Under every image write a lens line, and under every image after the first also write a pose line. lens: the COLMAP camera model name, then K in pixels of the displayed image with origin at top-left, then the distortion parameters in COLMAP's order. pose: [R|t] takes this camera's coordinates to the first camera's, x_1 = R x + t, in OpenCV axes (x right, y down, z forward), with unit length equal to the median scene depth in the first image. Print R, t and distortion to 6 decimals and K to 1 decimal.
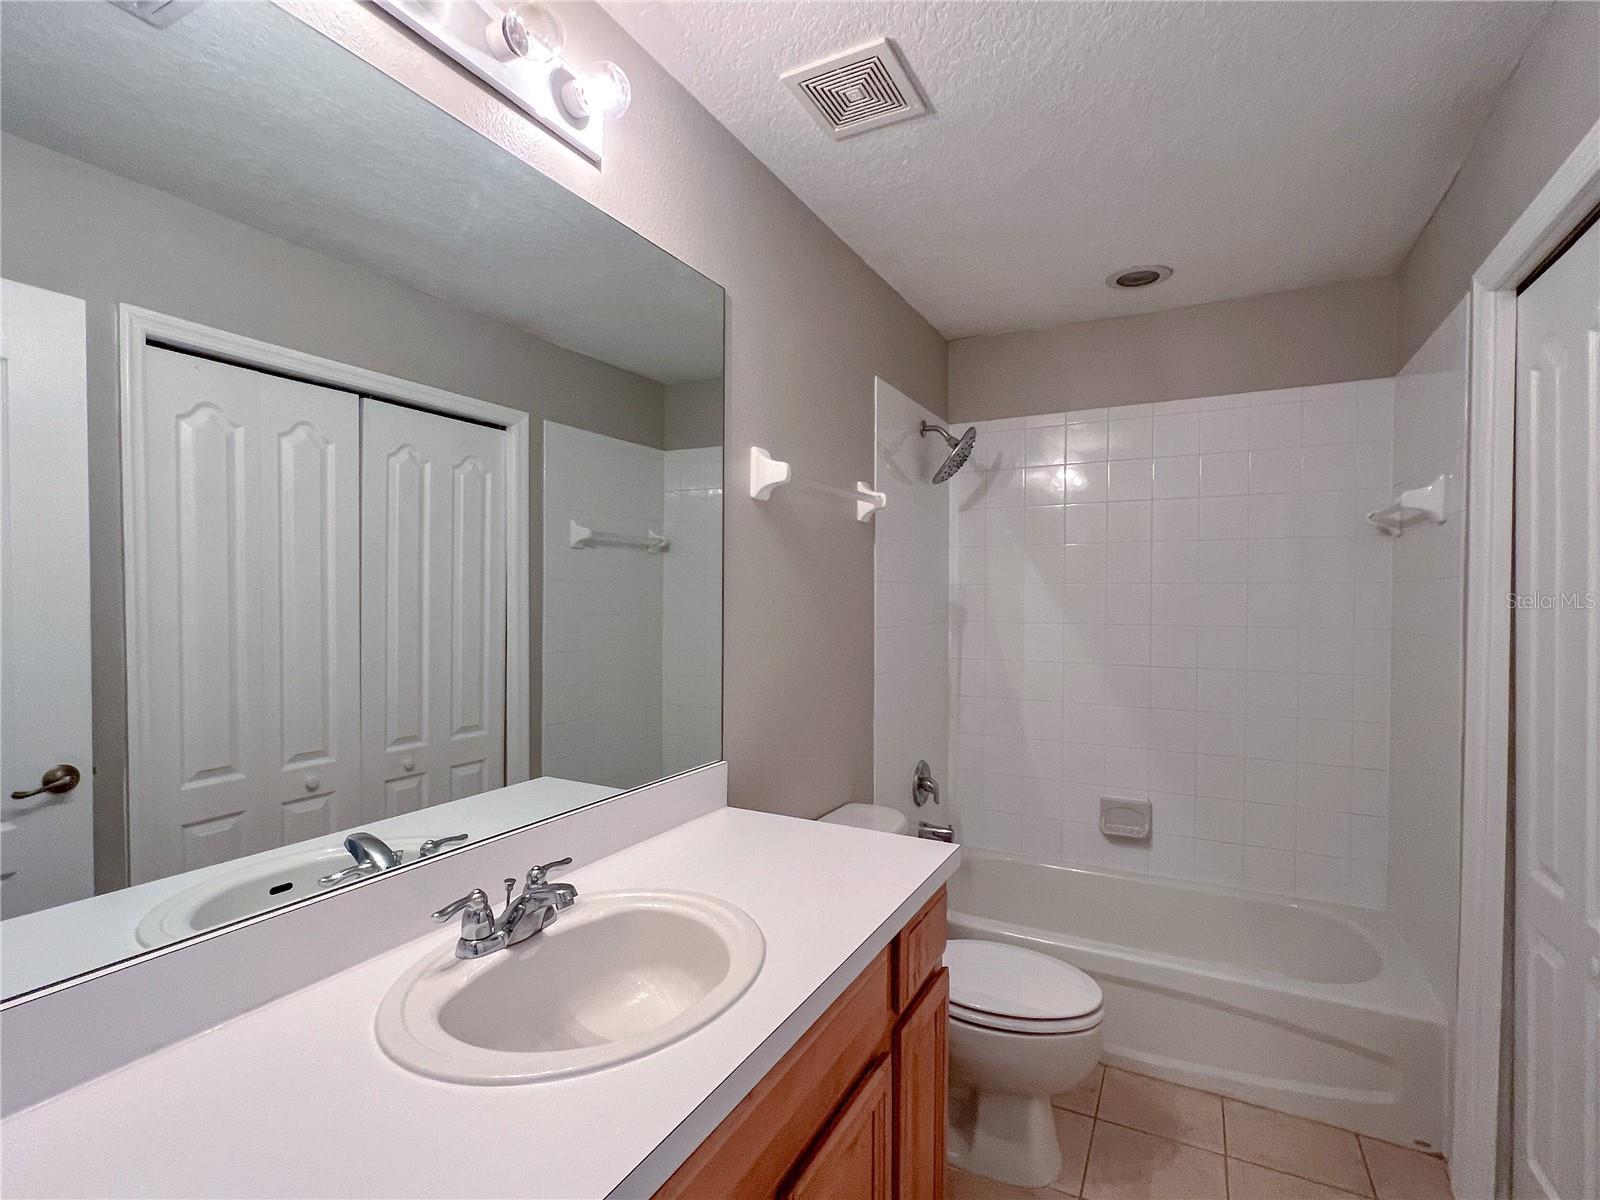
lens RADIAL K [[768.0, 0, 804.2], [0, 768.0, 574.1], [0, 0, 1]] dist [-0.000747, 0.000046]
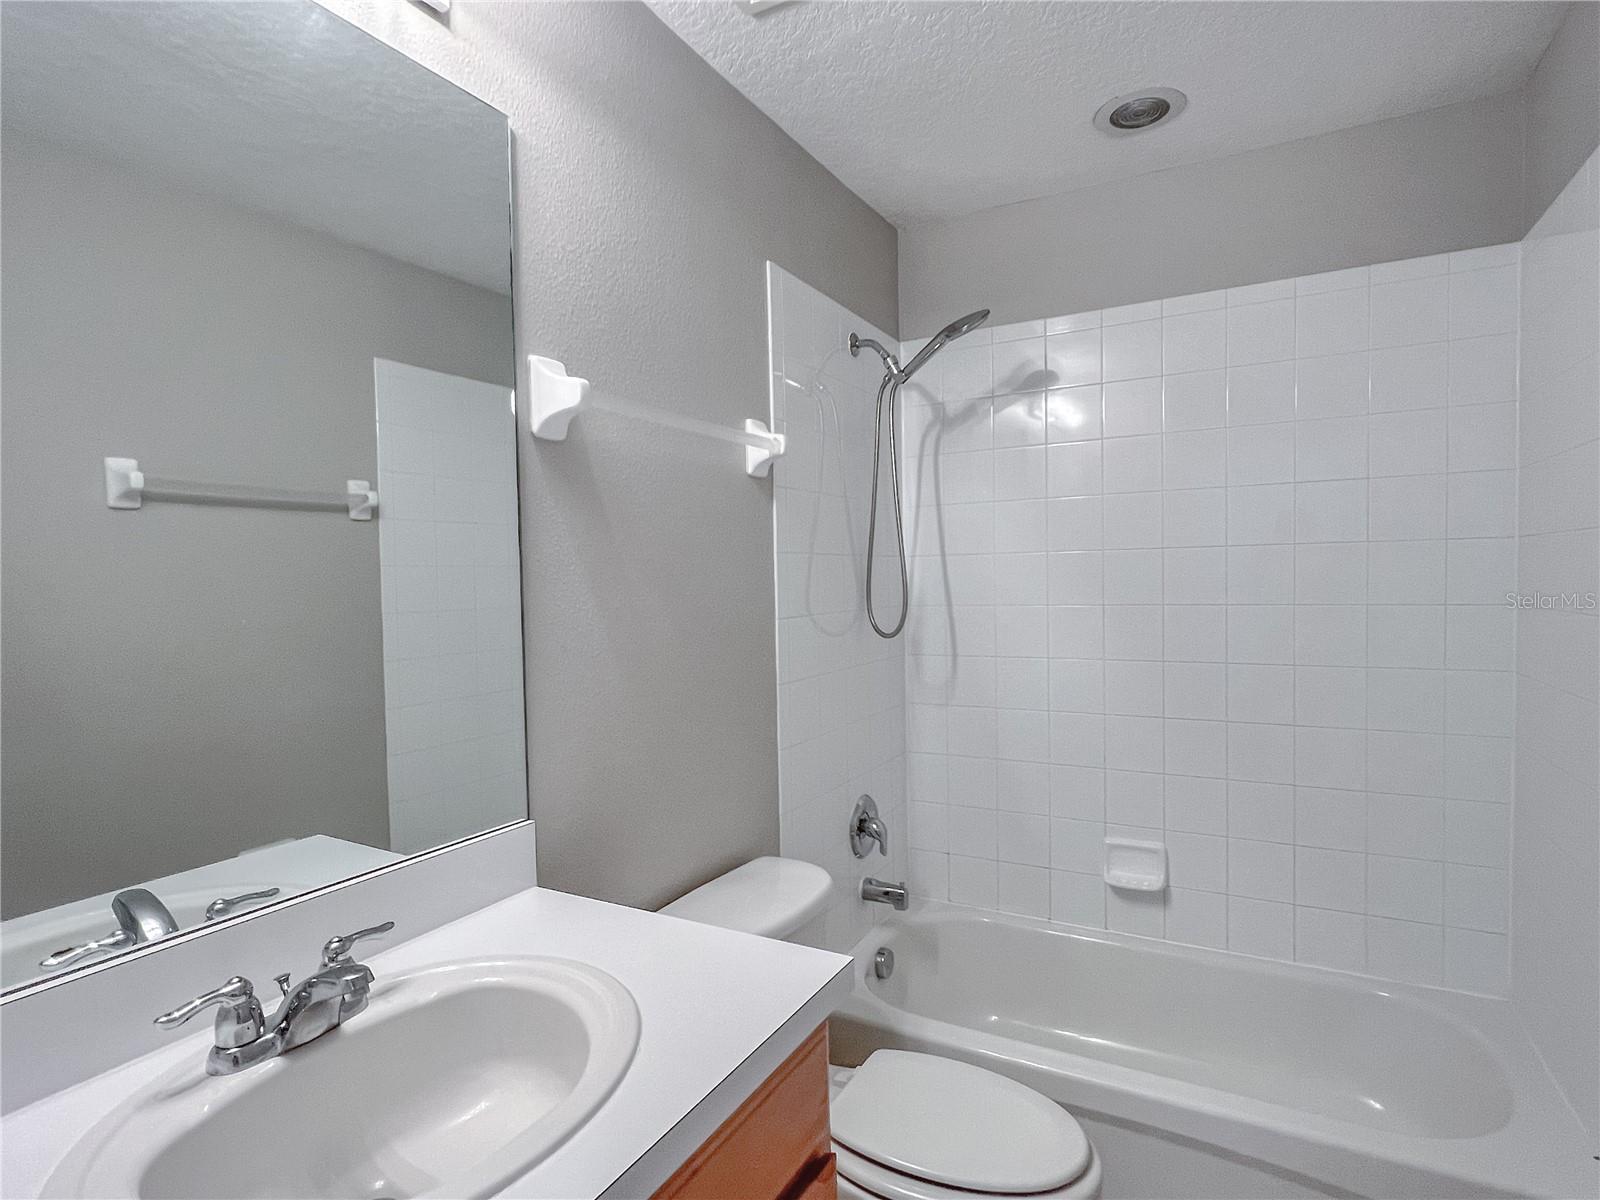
lens RADIAL K [[859.3, 0, 821.6], [0, 859.3, 595.3], [0, 0, 1]] dist [-0.036392, 0.024980]
pose [[0.999997, -0.002069, 0.001447, 0.136177], [0.001987, 0.998514, 0.054462, -0.001197], [-0.001558, -0.054459, 0.998515, 0.205463]]
